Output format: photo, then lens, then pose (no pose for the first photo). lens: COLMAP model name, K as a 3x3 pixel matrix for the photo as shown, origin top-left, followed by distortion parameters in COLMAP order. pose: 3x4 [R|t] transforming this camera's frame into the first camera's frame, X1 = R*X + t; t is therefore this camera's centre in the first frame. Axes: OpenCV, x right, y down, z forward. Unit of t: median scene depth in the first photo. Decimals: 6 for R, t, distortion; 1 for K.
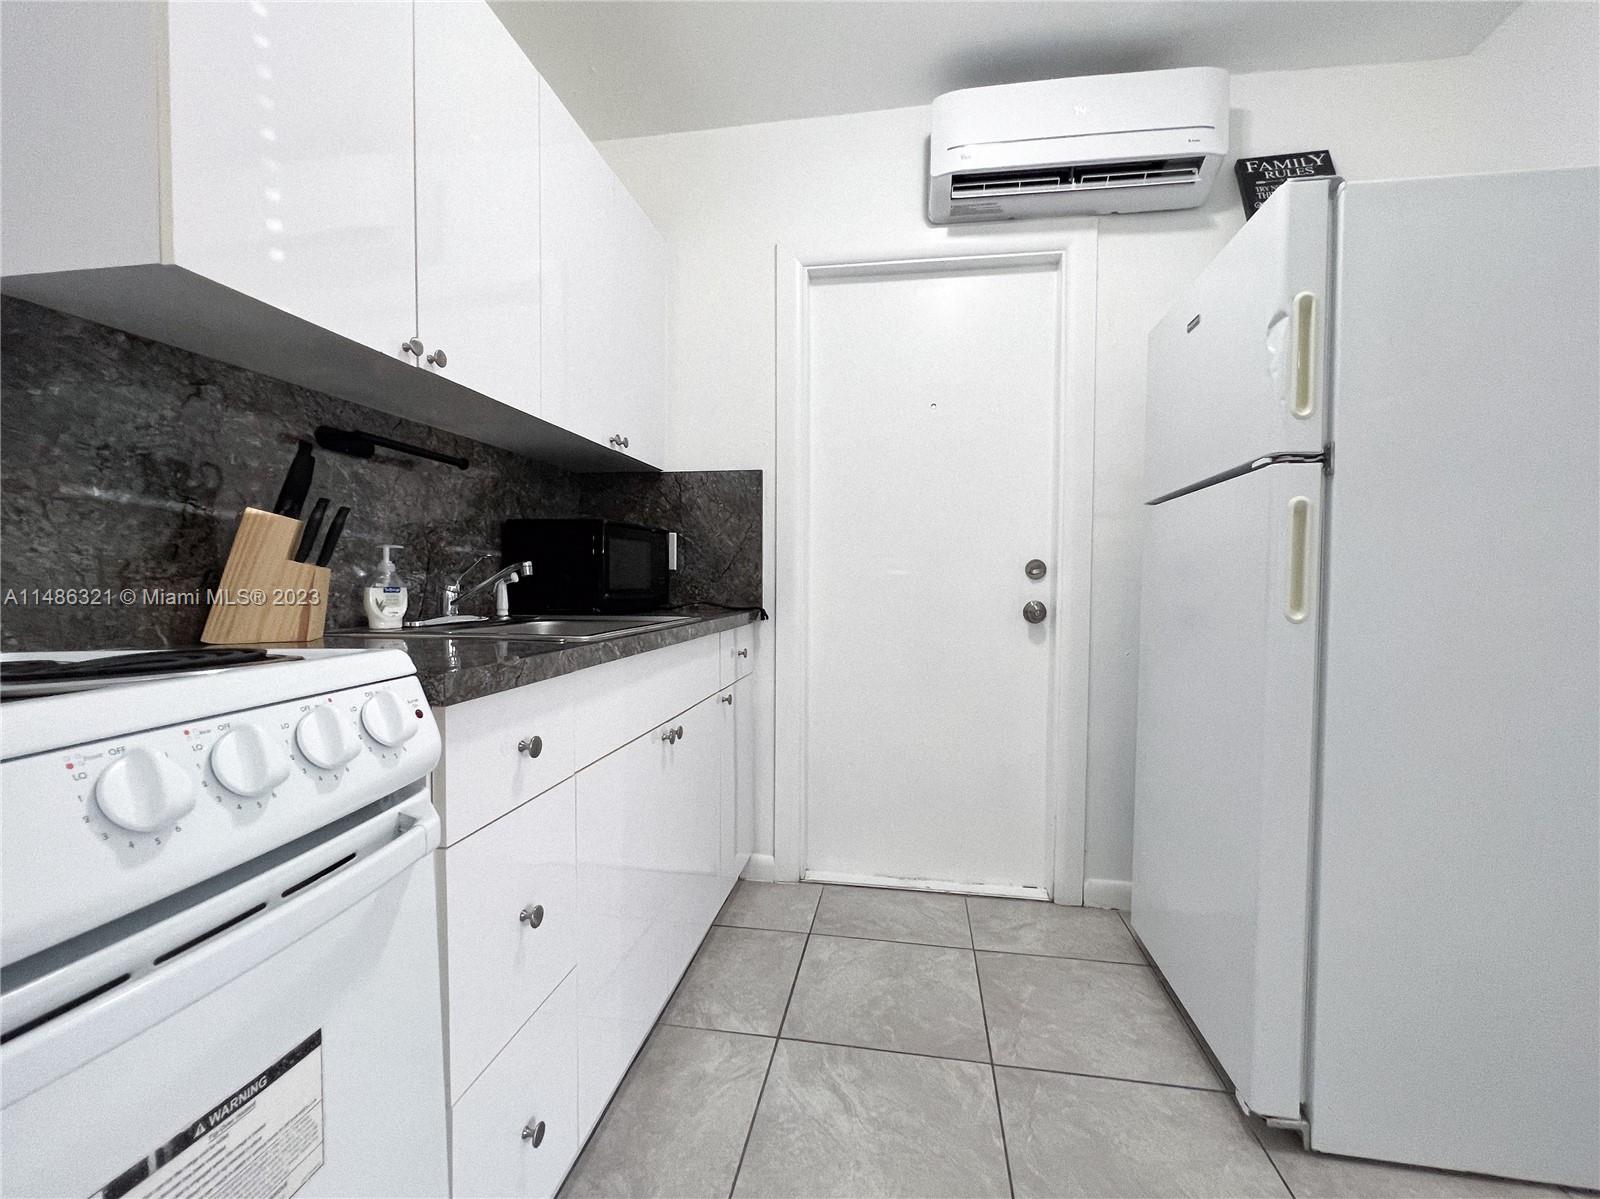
lens RADIAL K [[689.4, 0, 800.0], [0, 689.4, 599.5], [0, 0, 1]] dist [-0.002826, -0.000203]
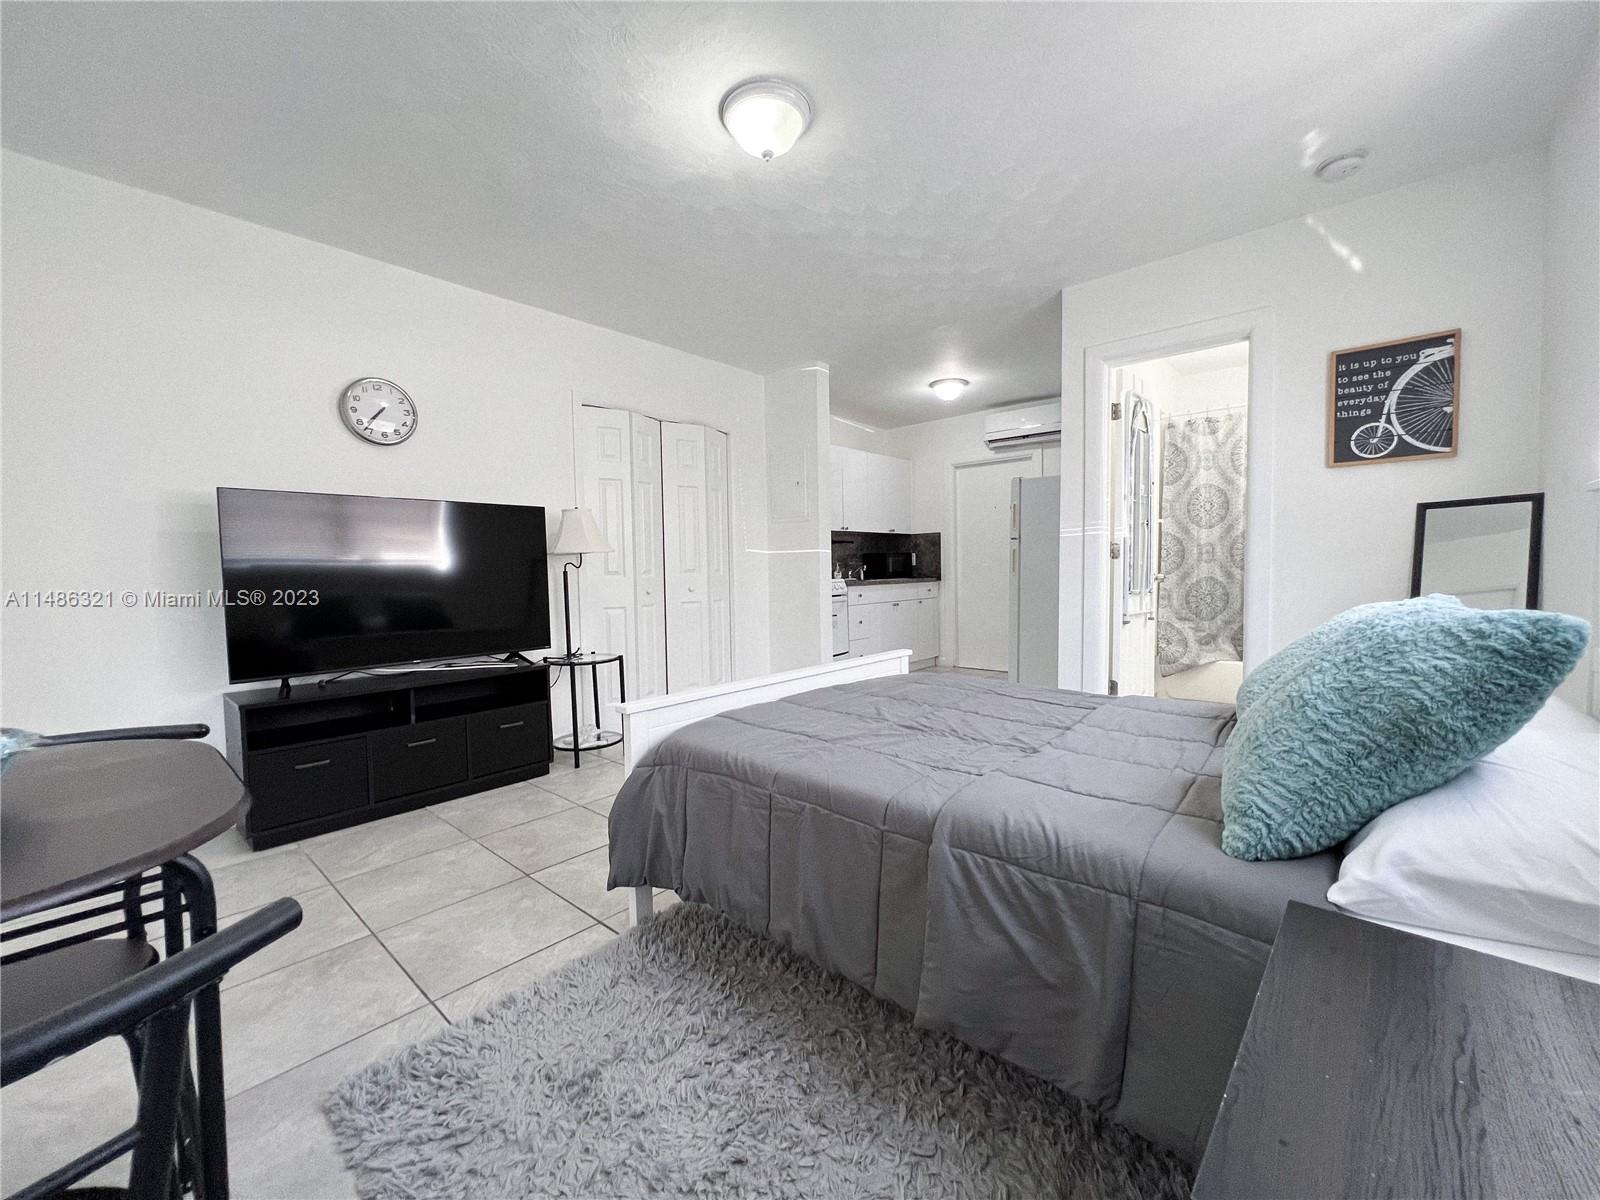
lens RADIAL K [[641.6, 0, 798.8], [0, 641.6, 599.6], [0, 0, 1]] dist [-0.002116, 0.000484]
pose [[0.846384, 0.001752, -0.532571, 1.235042], [0.010288, 0.999754, 0.019638, 0.067858], [0.532474, -0.022100, 0.846158, -2.334415]]
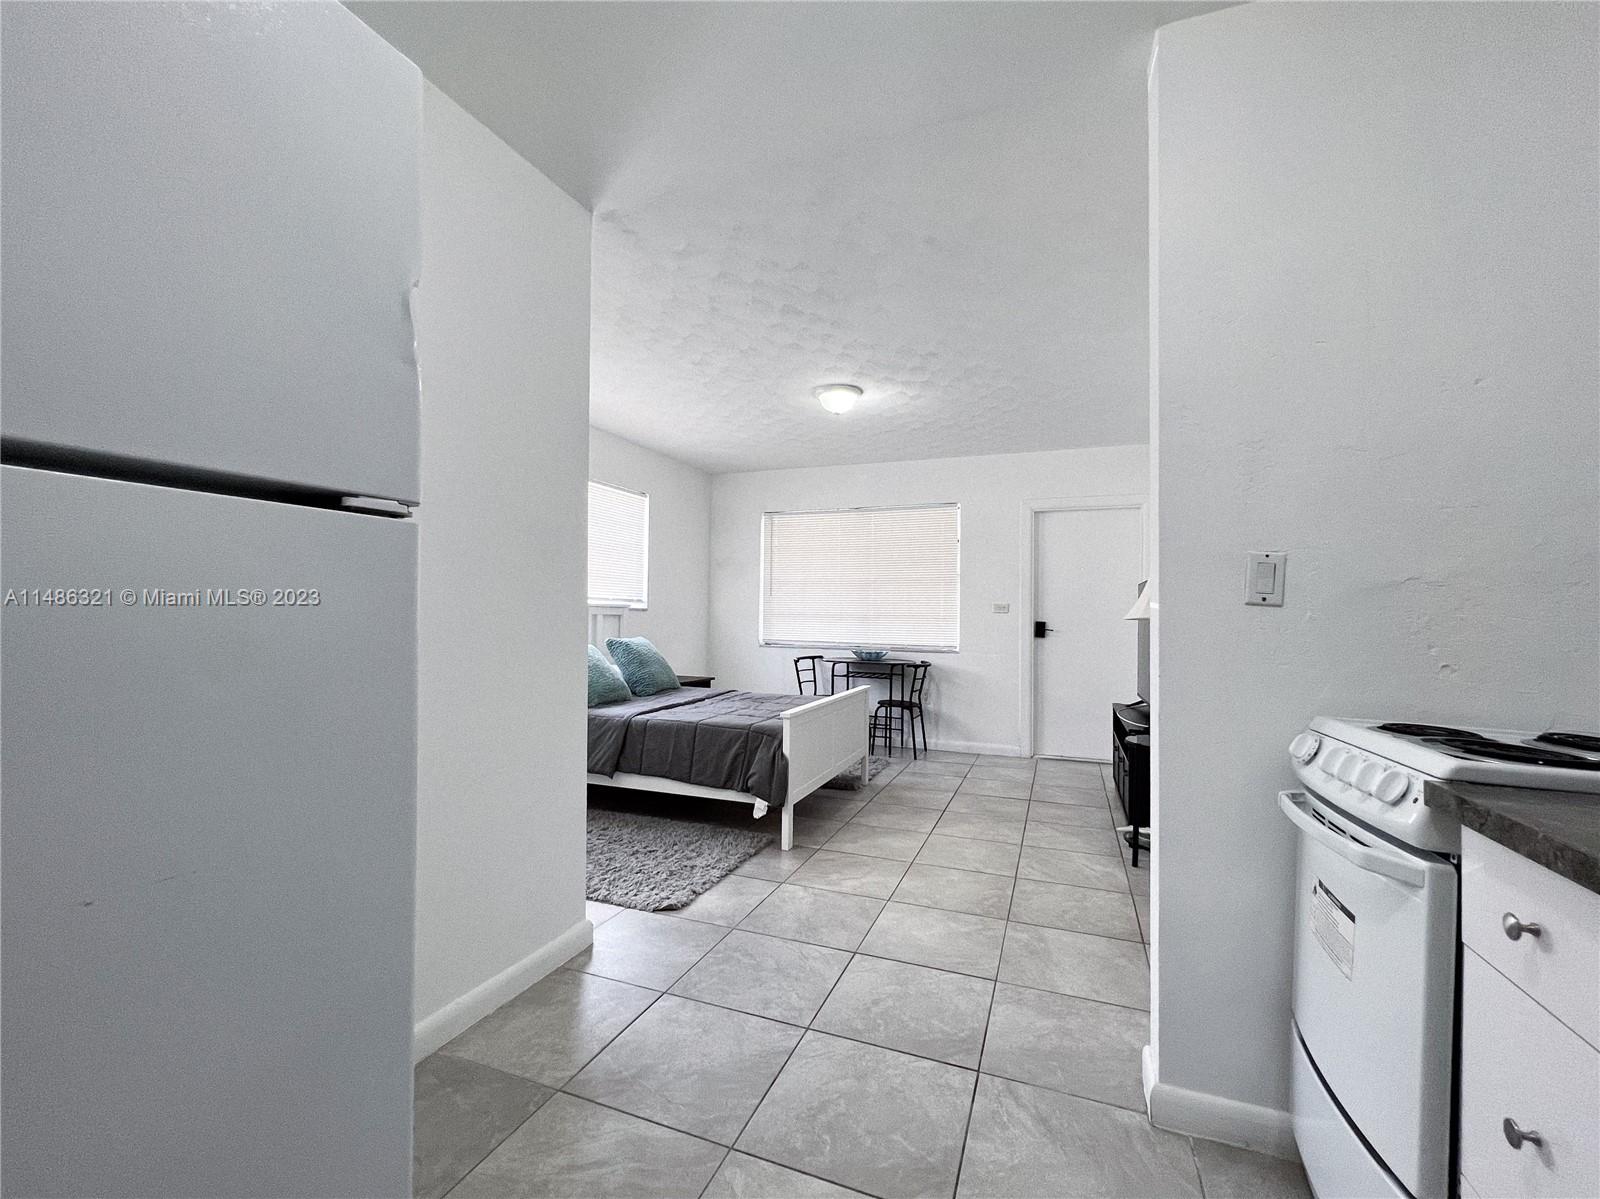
lens RADIAL K [[676.3, 0, 798.3], [0, 676.3, 600.1], [0, 0, 1]] dist [-0.001930, 0.000098]
pose [[-0.977717, -0.016679, 0.209262, 0.160927], [-0.015862, 0.999859, 0.005581, -0.093717], [-0.209326, 0.002137, -0.977844, 1.057961]]
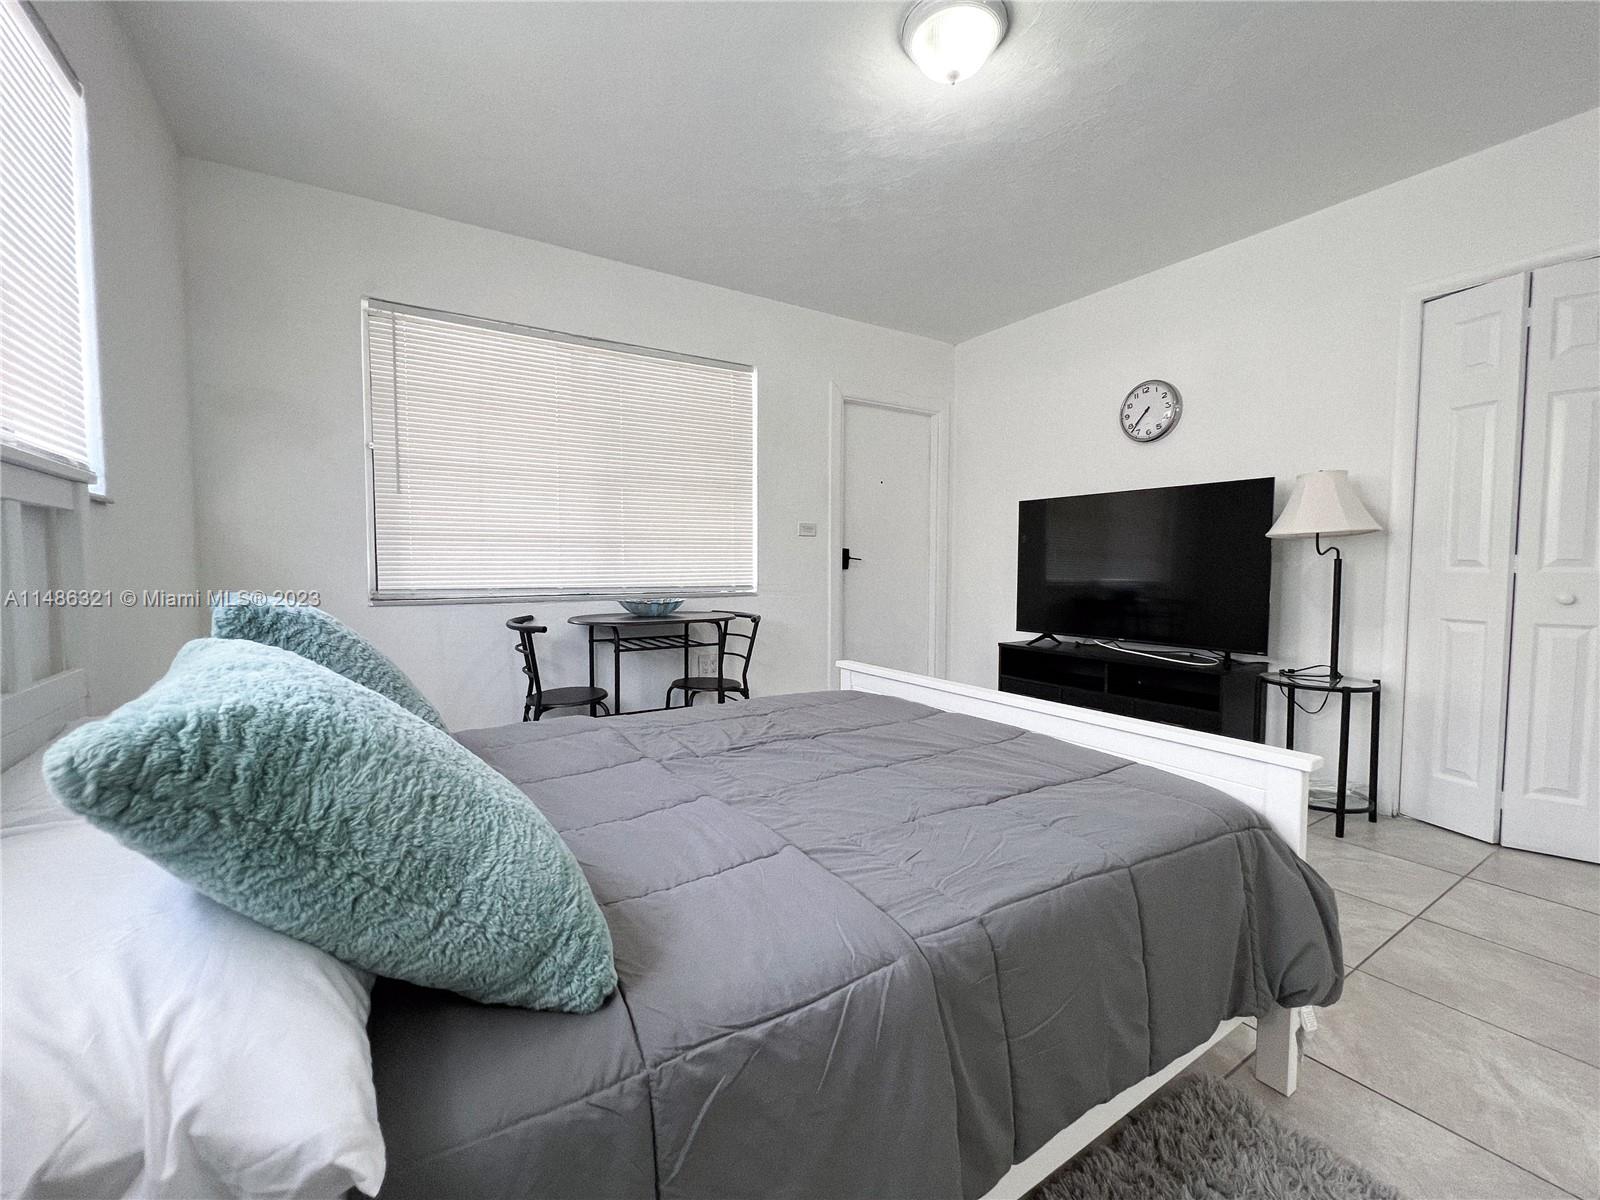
lens RADIAL K [[676.3, 0, 798.3], [0, 676.3, 600.6], [0, 0, 1]] dist [-0.001930, 0.000098]
pose [[-0.740404, 0.028955, -0.671538, 1.487414], [-0.026406, 0.997047, 0.072105, 0.025322], [0.671643, 0.071120, -0.737453, -0.624493]]
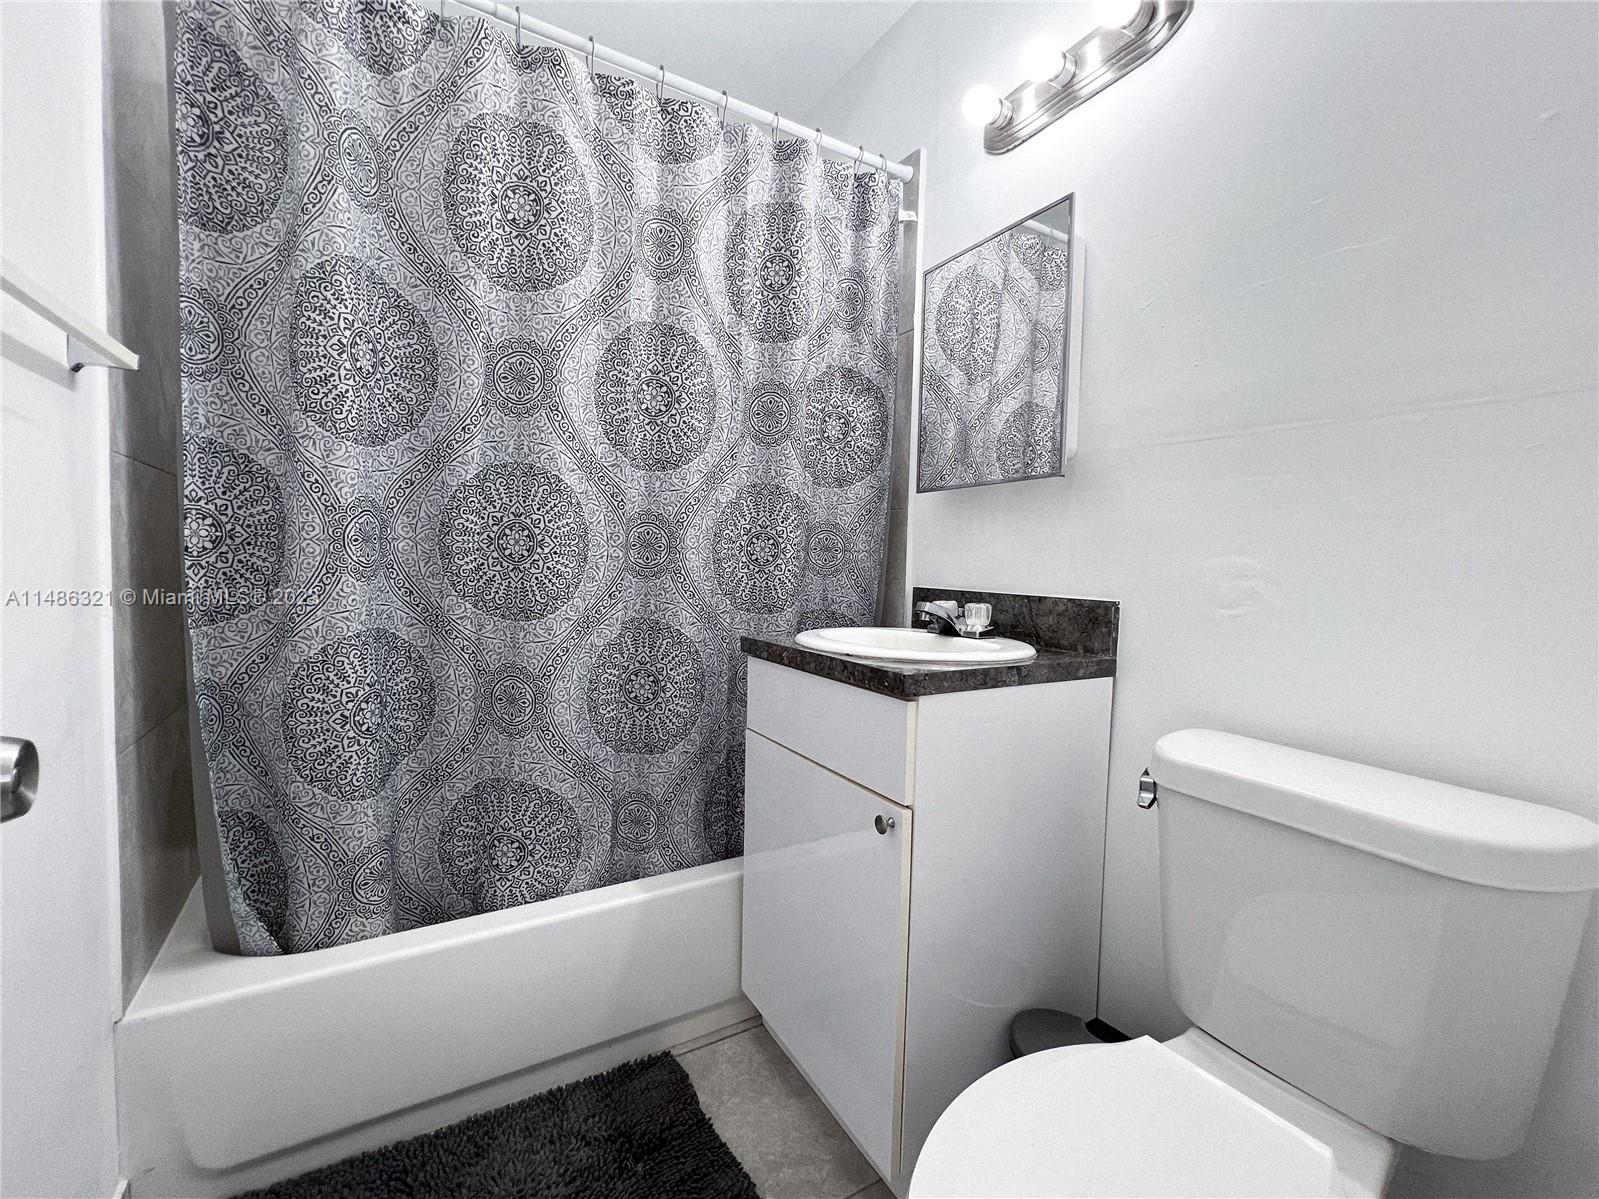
lens RADIAL K [[689.0, 0, 799.5], [0, 689.0, 599.5], [0, 0, 1]] dist [-0.002826, -0.000203]
pose [[0.763346, -0.026444, 0.645448, 1.135322], [-0.000245, 0.999150, 0.041226, -0.018165], [-0.645989, -0.031628, 0.762691, -0.139384]]
